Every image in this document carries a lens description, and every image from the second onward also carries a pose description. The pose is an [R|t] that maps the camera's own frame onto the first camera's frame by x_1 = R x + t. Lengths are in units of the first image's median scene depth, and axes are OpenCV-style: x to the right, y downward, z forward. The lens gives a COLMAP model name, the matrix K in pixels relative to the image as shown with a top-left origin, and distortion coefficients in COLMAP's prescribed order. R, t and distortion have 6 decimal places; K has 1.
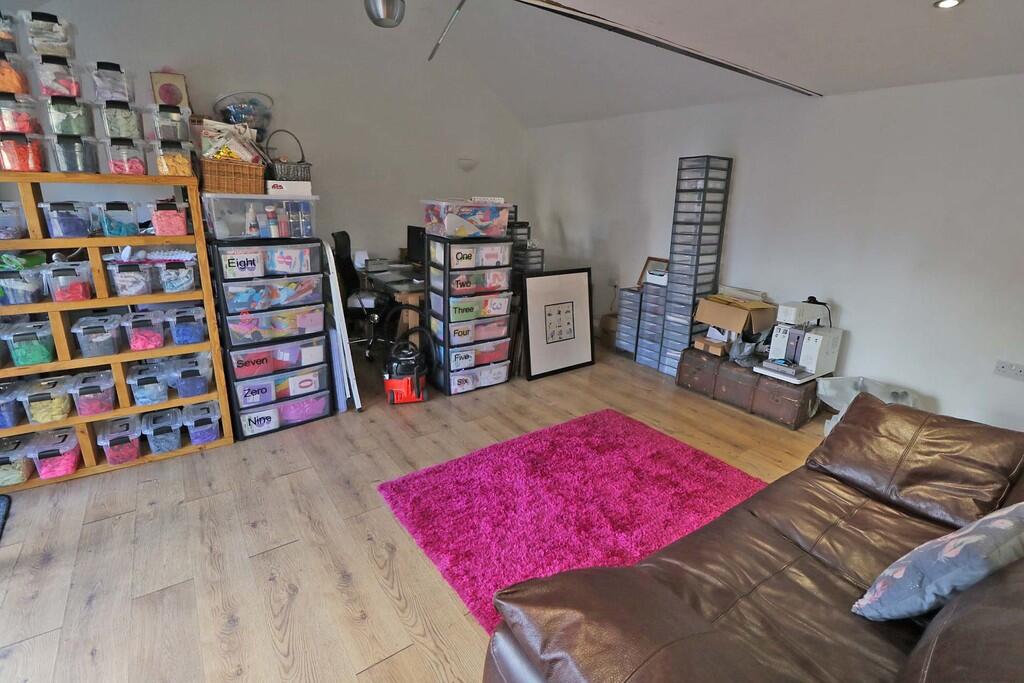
lens RADIAL K [[474.4, 0, 508.2], [0, 474.4, 330.8], [0, 0, 1]] dist [-0.001139, -0.011668]
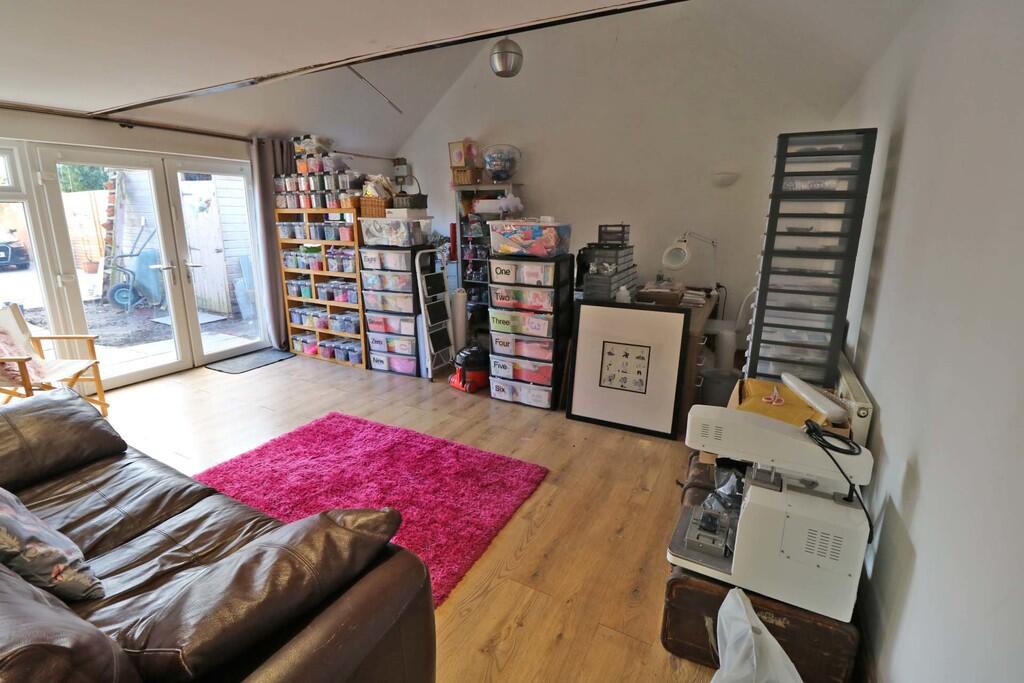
lens RADIAL K [[474.4, 0, 508.2], [0, 474.4, 330.8], [0, 0, 1]] dist [-0.001139, -0.011668]
pose [[0.445564, 0.187625, -0.875369, 0.864000], [-0.234538, 0.968105, 0.088122, -0.123470], [0.863982, 0.166043, 0.475357, 0.519700]]
